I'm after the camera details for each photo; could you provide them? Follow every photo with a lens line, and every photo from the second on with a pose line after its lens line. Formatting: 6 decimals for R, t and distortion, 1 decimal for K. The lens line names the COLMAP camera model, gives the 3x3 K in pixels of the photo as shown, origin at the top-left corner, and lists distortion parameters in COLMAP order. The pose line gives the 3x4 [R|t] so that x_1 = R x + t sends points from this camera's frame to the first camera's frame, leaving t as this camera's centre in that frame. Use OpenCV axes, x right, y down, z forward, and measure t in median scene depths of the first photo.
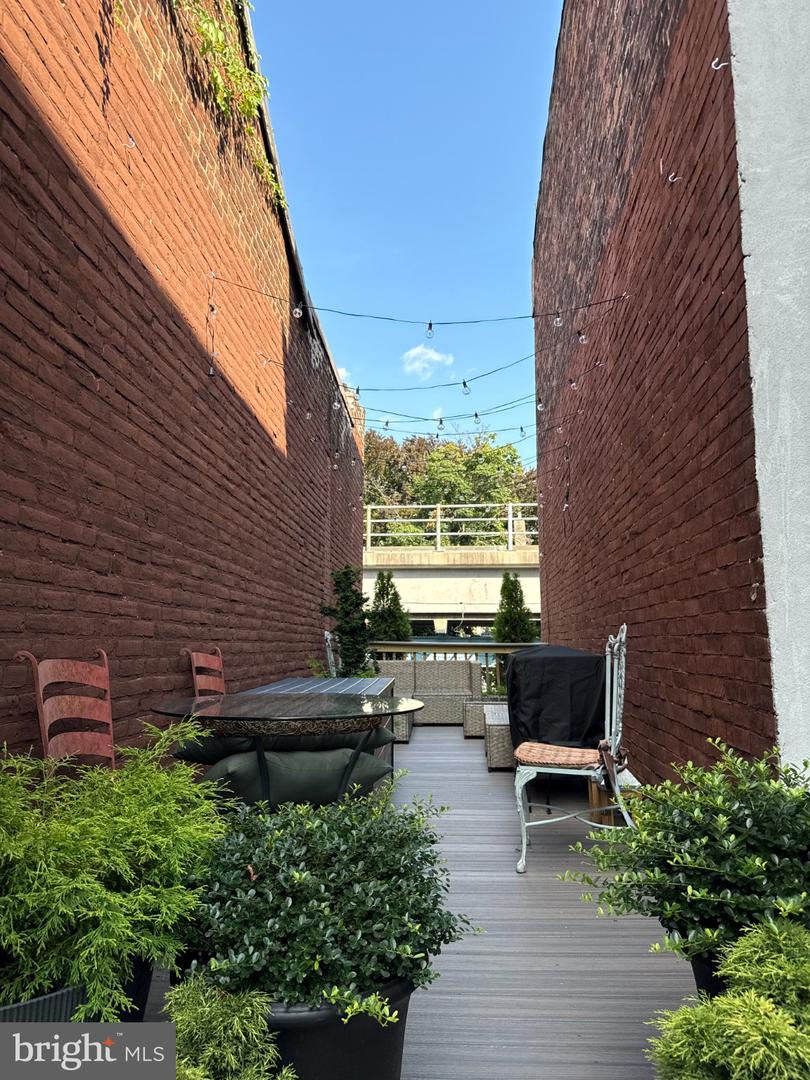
lens RADIAL K [[762.6, 0, 405.0], [0, 762.6, 540.0], [0, 0, 1]] dist [0.001025, -0.050569]
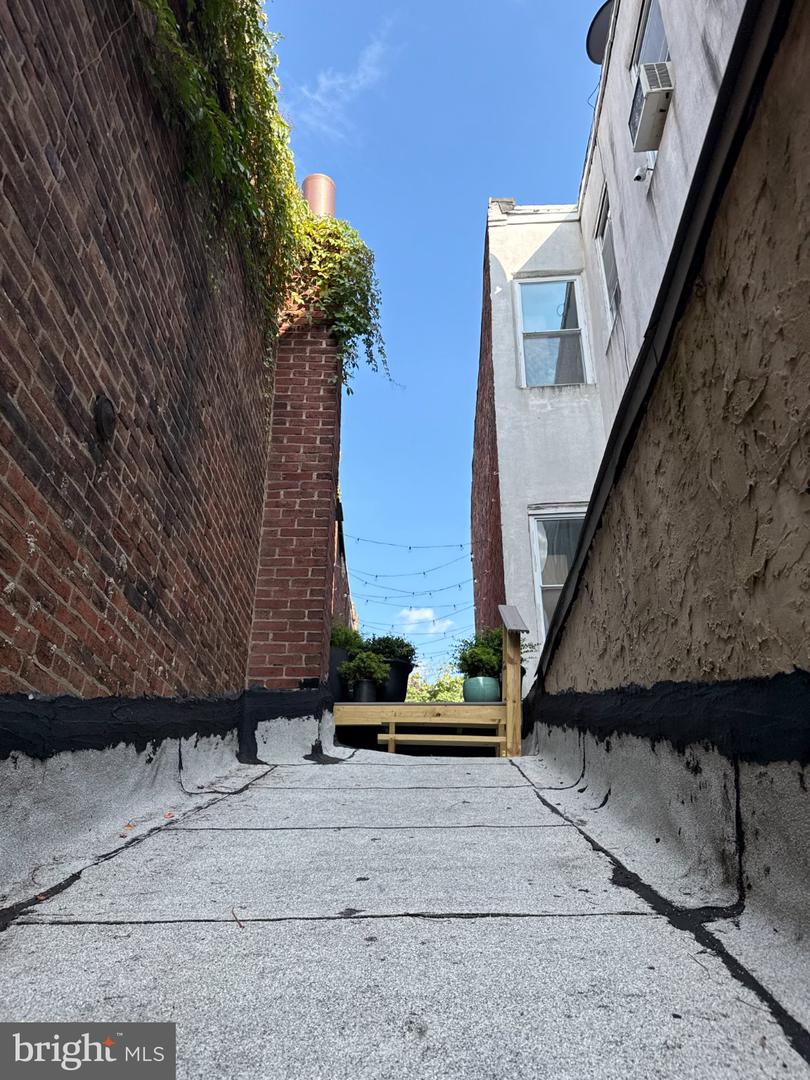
lens RADIAL K [[773.9, 0, 405.2], [0, 773.9, 545.4], [0, 0, 1]] dist [0.135869, -0.215524]
pose [[0.998784, 0.026252, 0.041722, -0.069710], [-0.011531, 0.947336, -0.320033, 0.407843], [-0.047926, 0.319163, 0.946487, -1.104263]]
